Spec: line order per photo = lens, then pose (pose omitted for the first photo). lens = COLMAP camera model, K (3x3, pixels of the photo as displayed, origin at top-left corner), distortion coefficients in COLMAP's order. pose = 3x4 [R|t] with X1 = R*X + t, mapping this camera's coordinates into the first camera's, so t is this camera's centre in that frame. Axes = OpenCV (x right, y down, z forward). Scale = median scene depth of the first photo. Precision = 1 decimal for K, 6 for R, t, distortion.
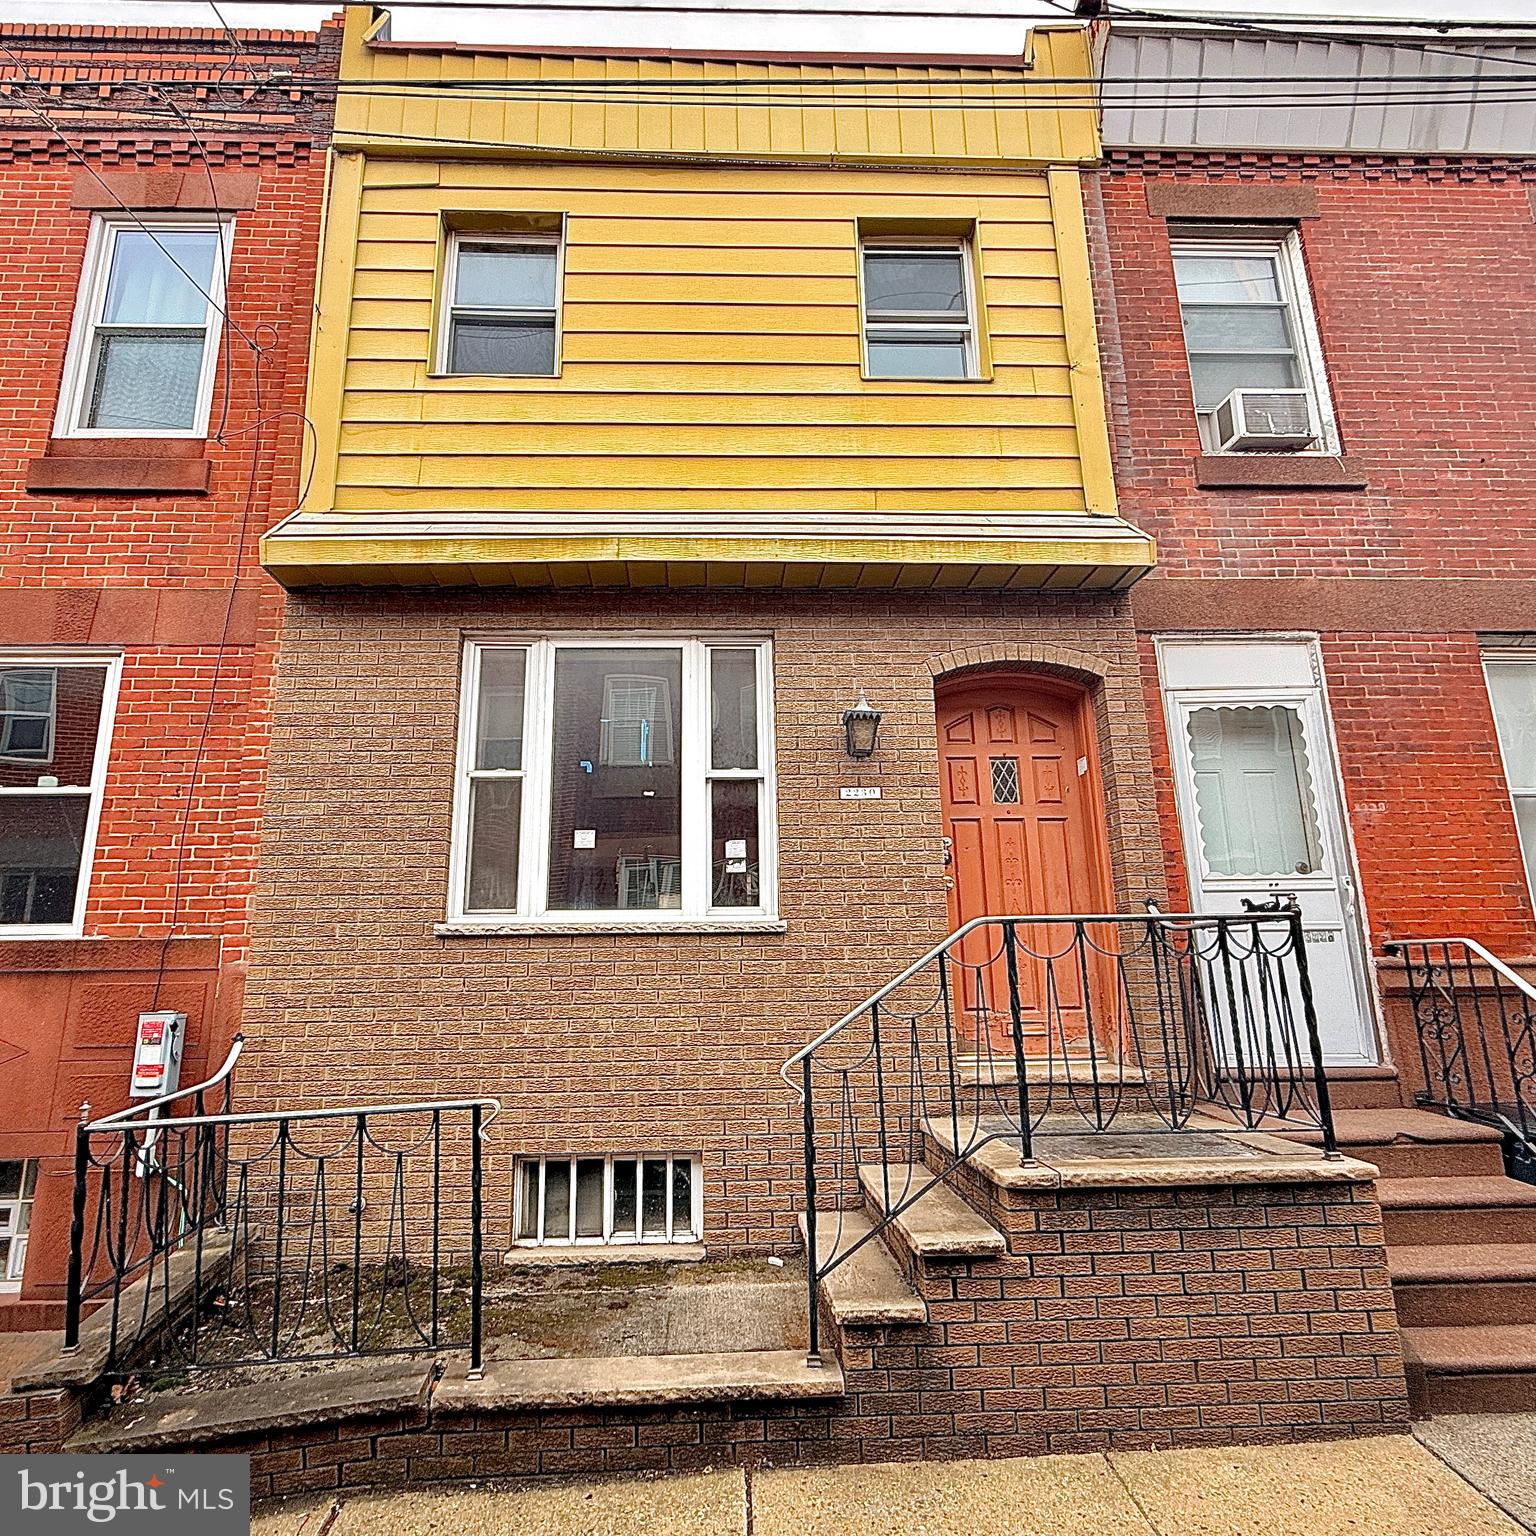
lens RADIAL K [[882.5, 0, 766.2], [0, 882.5, 768.8], [0, 0, 1]] dist [-0.000796, 0.001762]
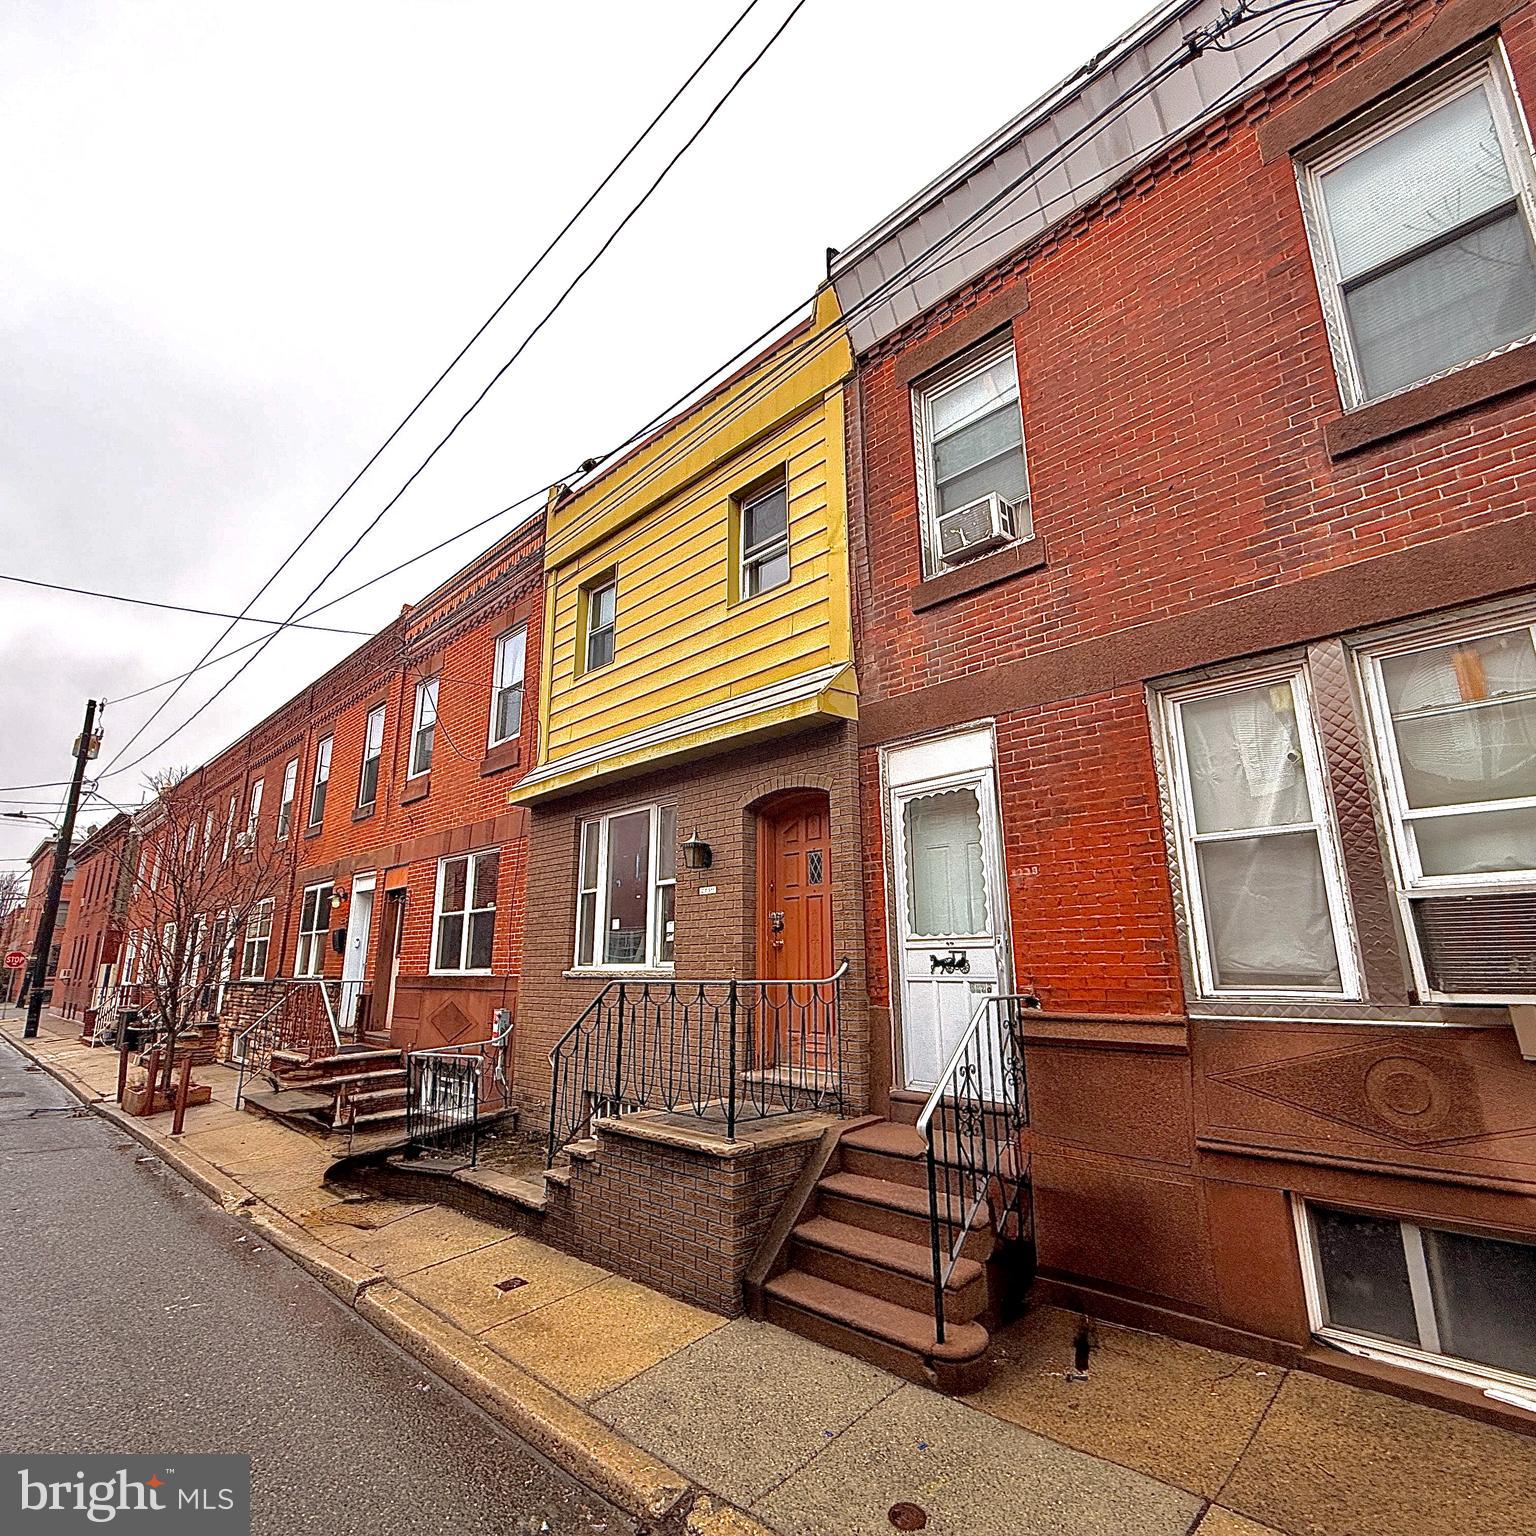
lens RADIAL K [[814.5, 0, 767.8], [0, 814.5, 769.1], [0, 0, 1]] dist [0.002313, -0.001156]
pose [[0.681107, -0.164676, -0.713425, 1.171848], [0.159994, 0.984306, -0.074455, -0.057031], [0.714489, -0.063432, 0.696765, 0.056758]]
